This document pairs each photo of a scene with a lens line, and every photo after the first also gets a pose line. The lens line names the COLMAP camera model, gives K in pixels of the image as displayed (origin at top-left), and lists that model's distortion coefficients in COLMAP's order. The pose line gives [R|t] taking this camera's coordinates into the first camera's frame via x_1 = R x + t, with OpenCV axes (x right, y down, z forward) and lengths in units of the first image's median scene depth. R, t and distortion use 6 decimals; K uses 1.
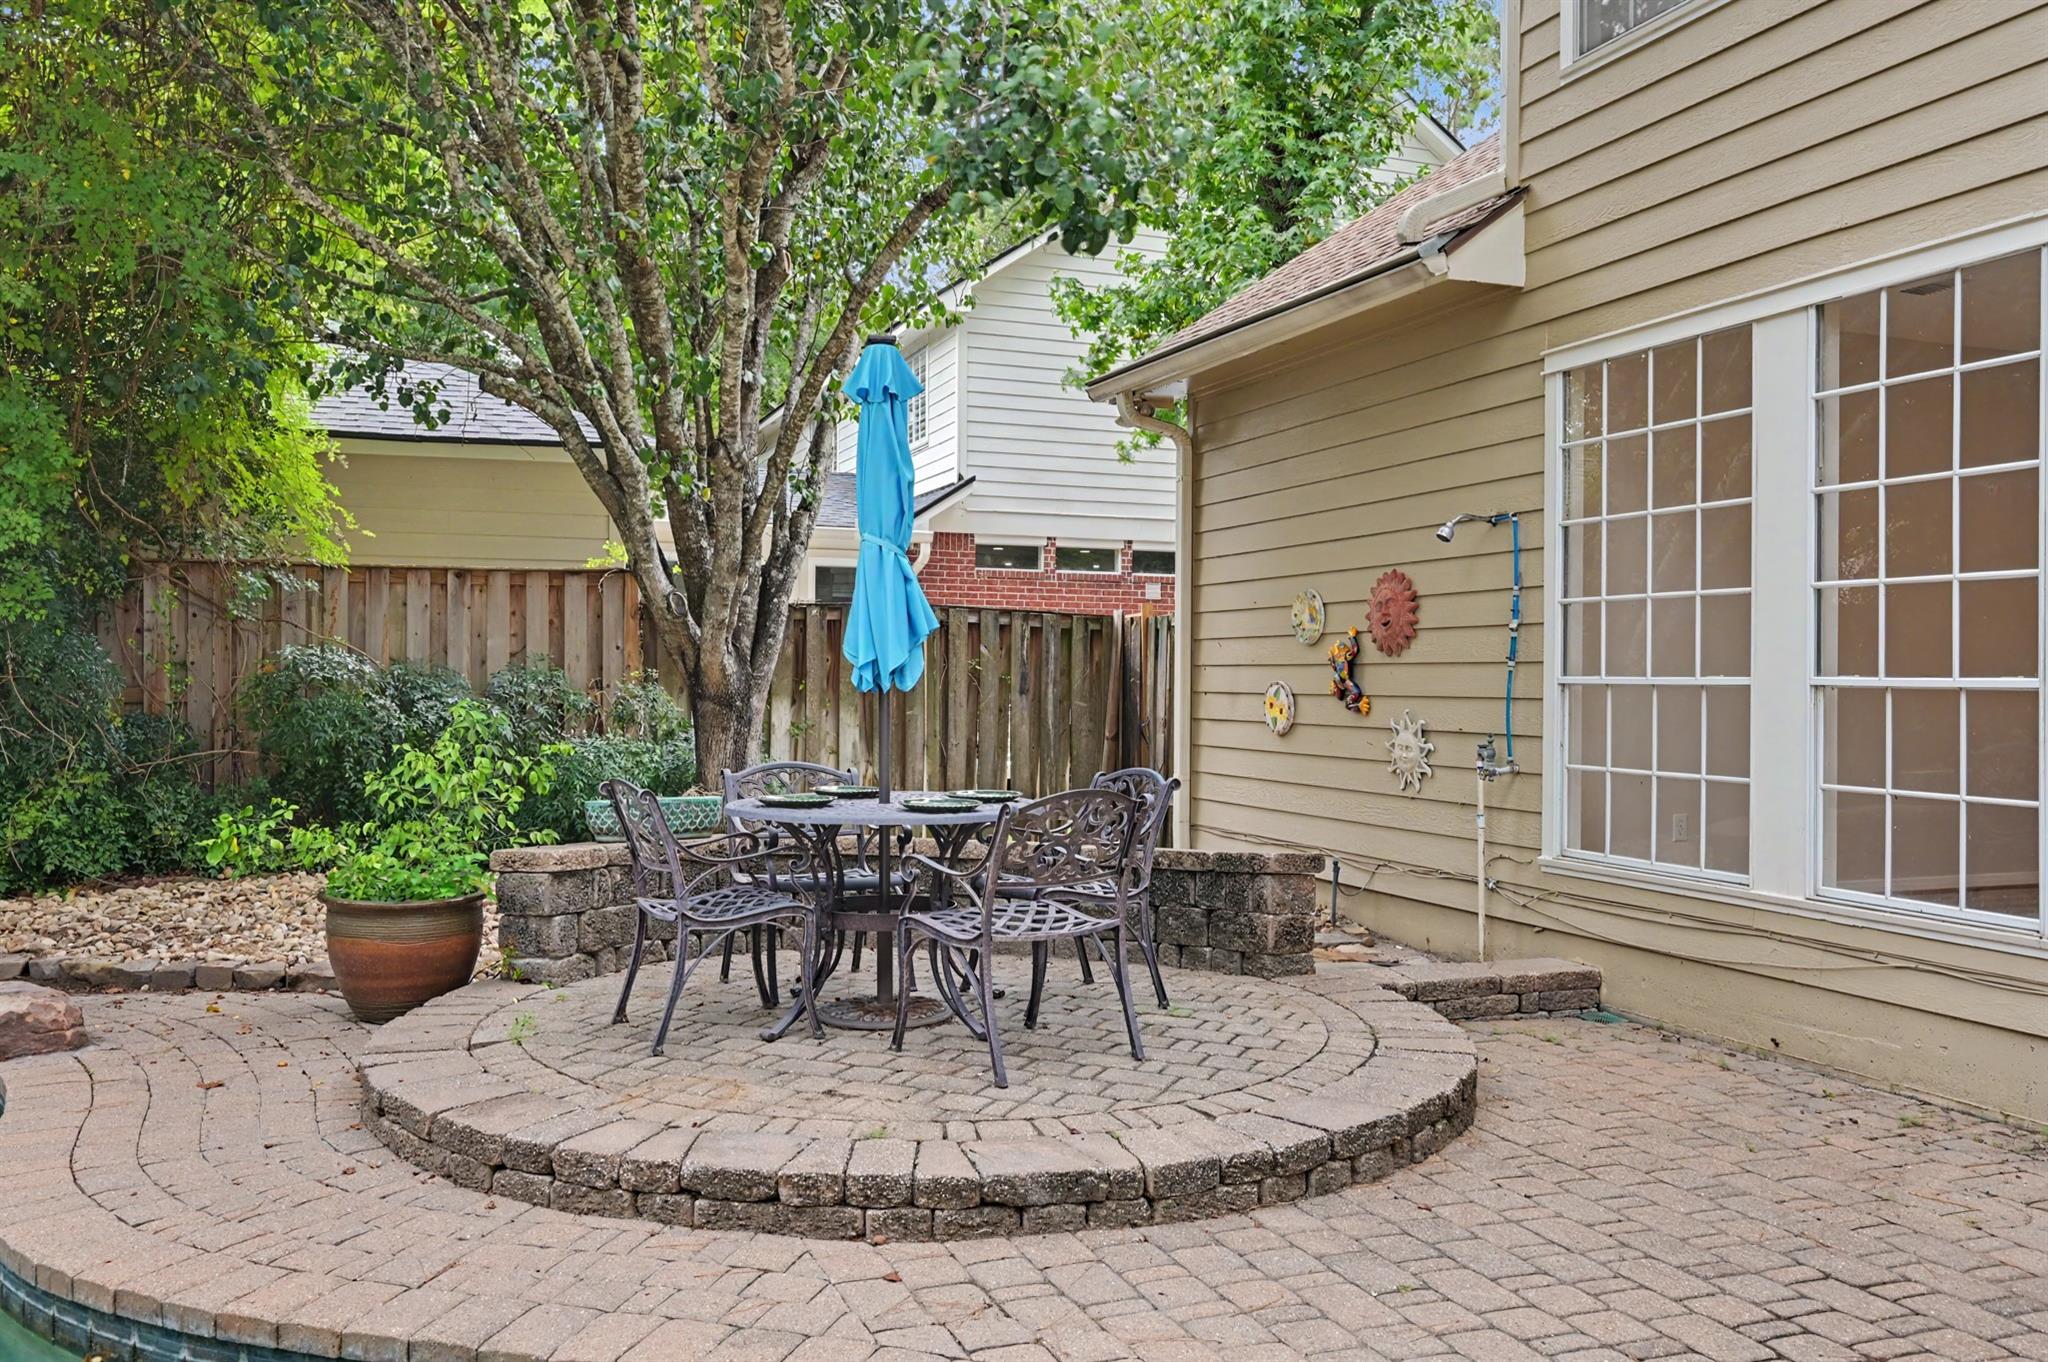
lens RADIAL K [[1614.0, 0, 1024.6], [0, 1614.0, 682.8], [0, 0, 1]] dist [-0.013926, -0.000998]
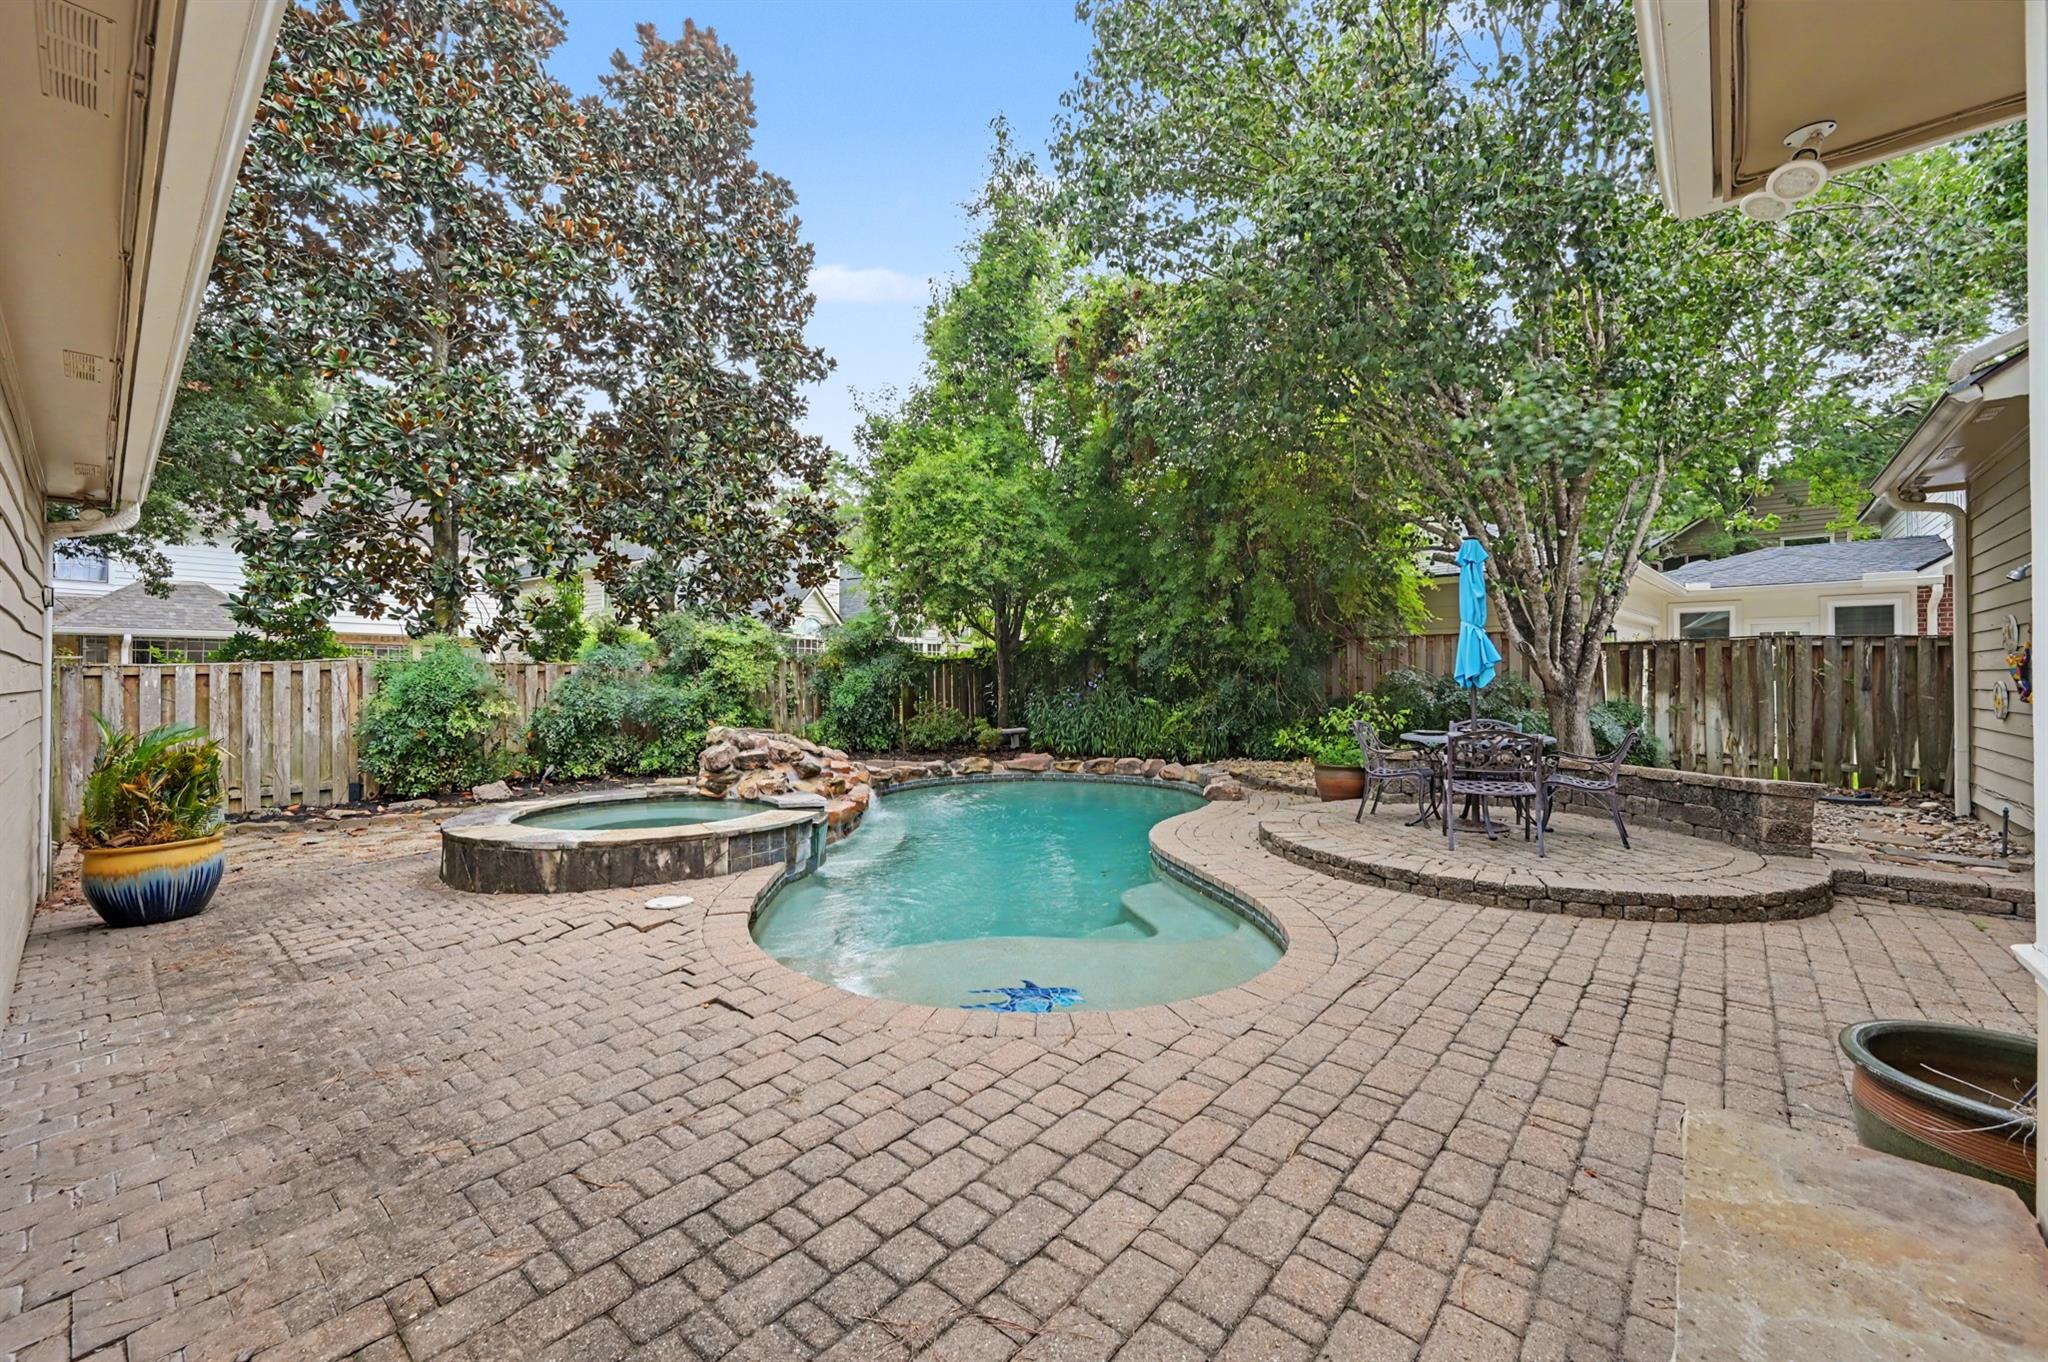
lens RADIAL K [[812.0, 0, 1024.2], [0, 812.0, 675.9], [0, 0, 1]] dist [-0.000201, -0.000264]
pose [[0.469760, -0.014727, -0.882671, 0.784550], [0.004510, 0.999888, -0.014282, 0.001148], [0.882782, 0.002728, 0.469774, -0.153783]]
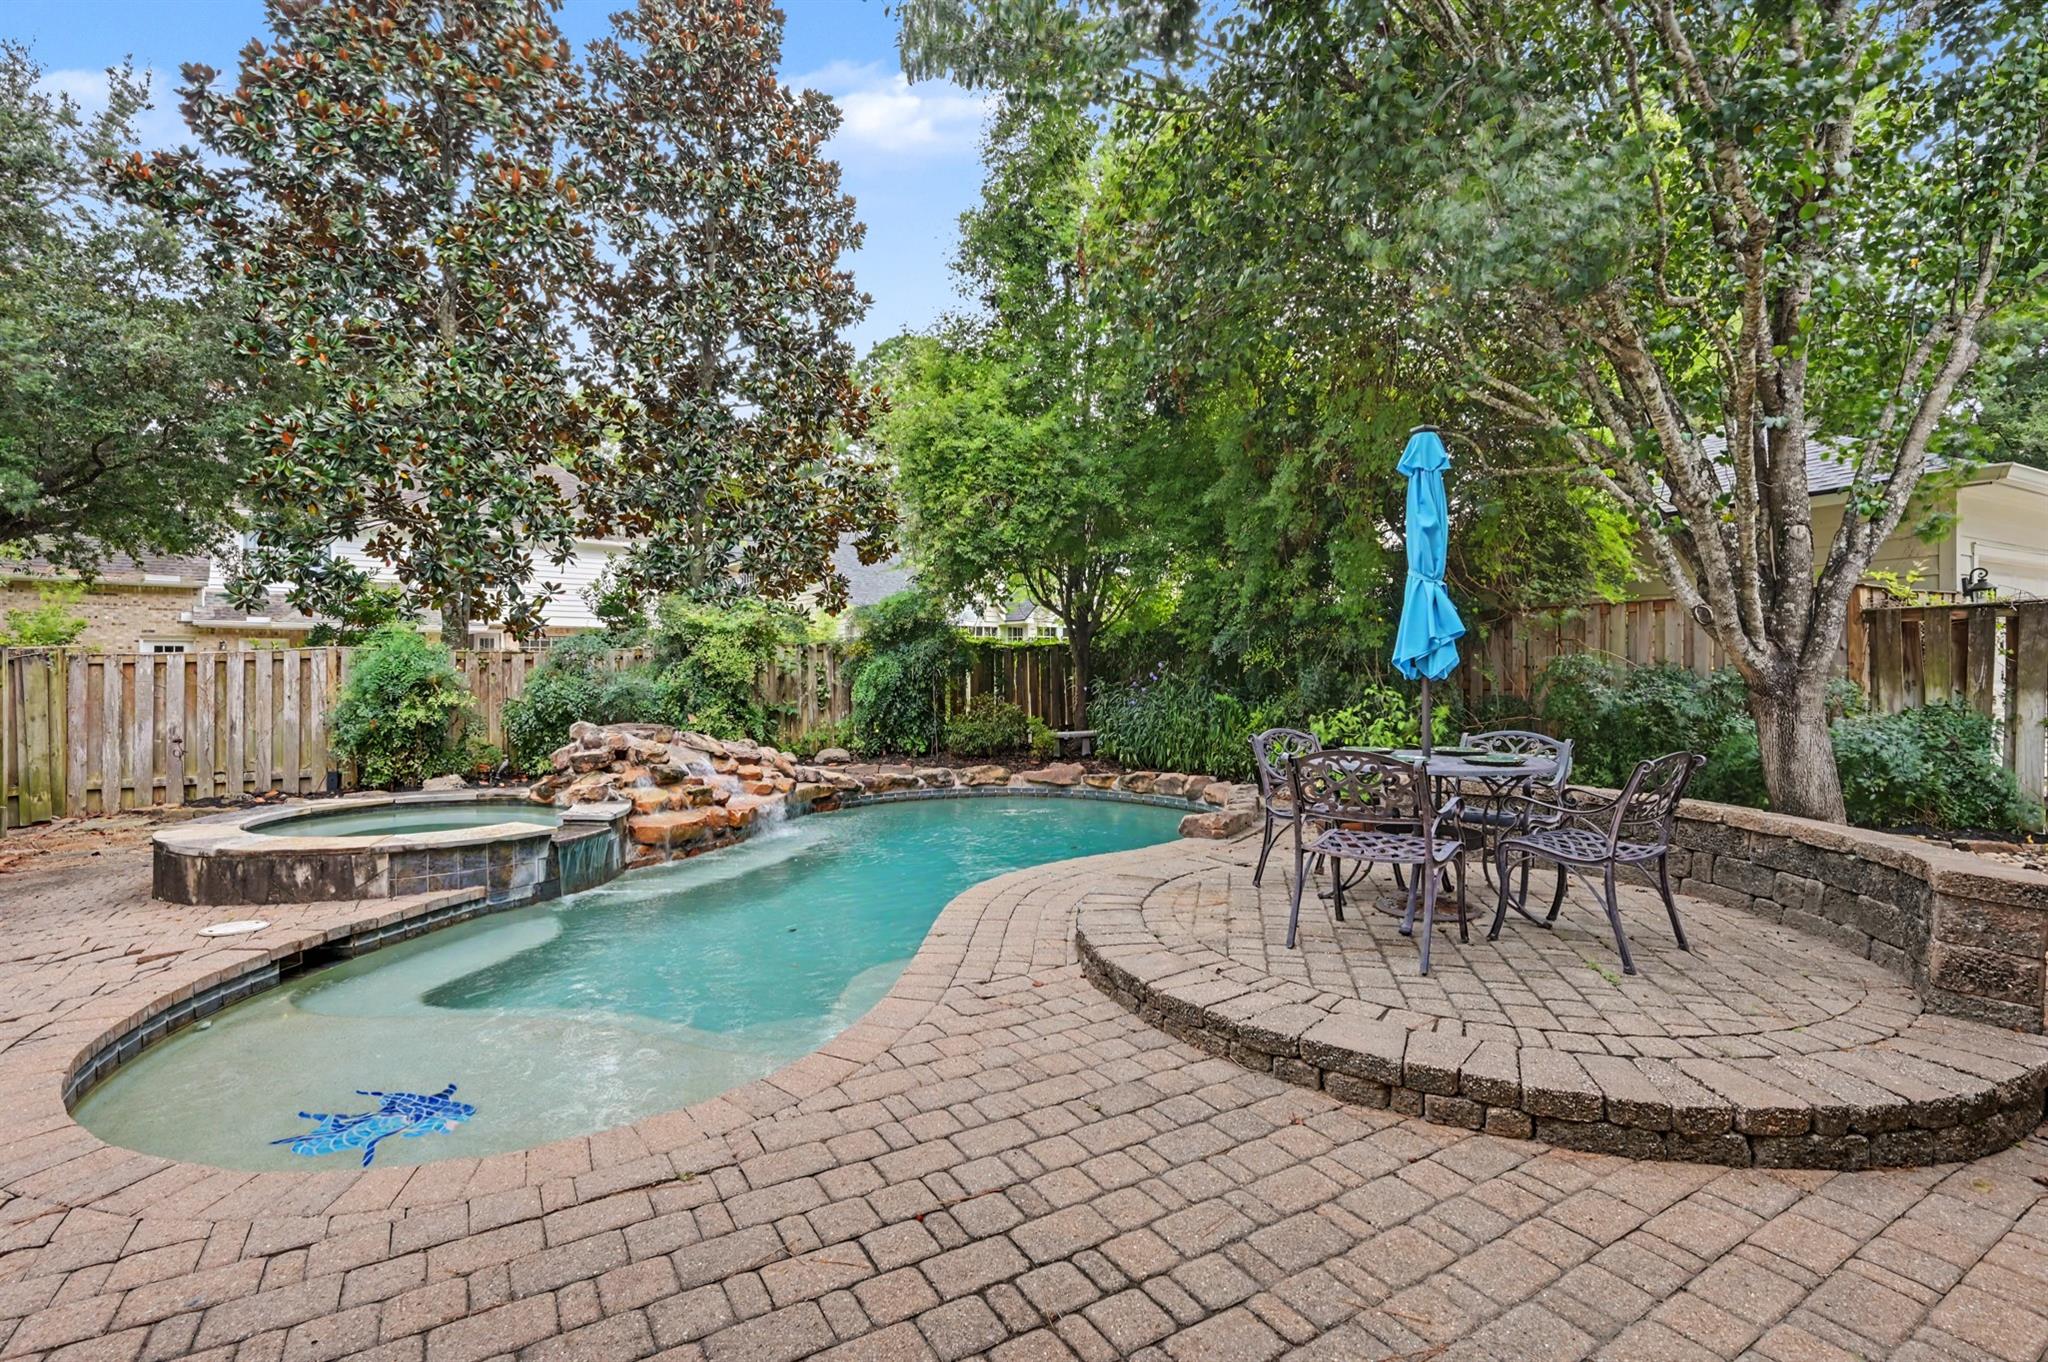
lens RADIAL K [[925.5, 0, 1025.3], [0, 925.5, 678.0], [0, 0, 1]] dist [-0.001441, 0.000279]
pose [[0.181929, -0.004600, -0.983301, 0.784187], [-0.000188, 0.999989, -0.004713, 0.009445], [0.983312, 0.001042, 0.181926, 0.619984]]
